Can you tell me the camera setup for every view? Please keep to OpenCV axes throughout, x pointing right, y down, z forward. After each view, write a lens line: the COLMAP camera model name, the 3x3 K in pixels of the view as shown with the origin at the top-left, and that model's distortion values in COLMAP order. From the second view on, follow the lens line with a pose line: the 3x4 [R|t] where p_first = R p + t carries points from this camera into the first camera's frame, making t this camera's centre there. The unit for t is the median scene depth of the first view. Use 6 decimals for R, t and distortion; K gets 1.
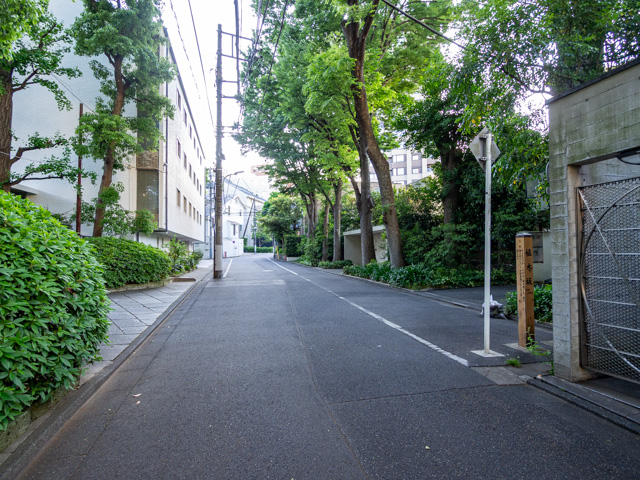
lens RADIAL K [[350.4, 0, 320.0], [0, 350.4, 240.0], [0, 0, 1]] dist [-0.002215, -0.002257]
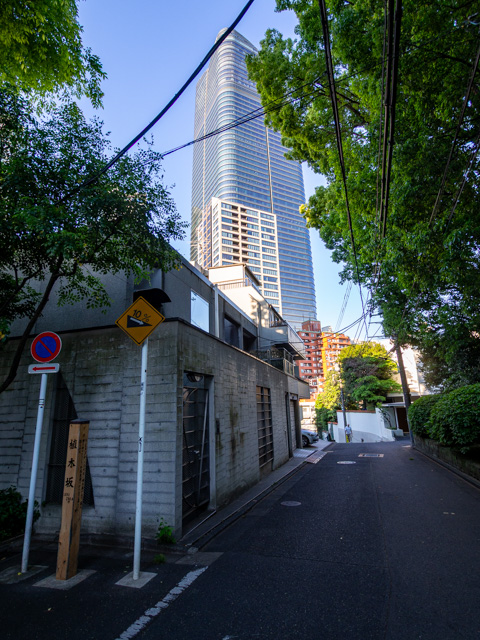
lens RADIAL K [[350.4, 0, 241.3], [0, 350.4, 314.3], [0, 0, 1]] dist [-0.002215, -0.002257]
pose [[-0.839714, 0.181165, 0.511917, -0.197567], [0.030413, 0.956918, -0.288761, -0.004259], [-0.542176, -0.226908, -0.809047, 1.504234]]
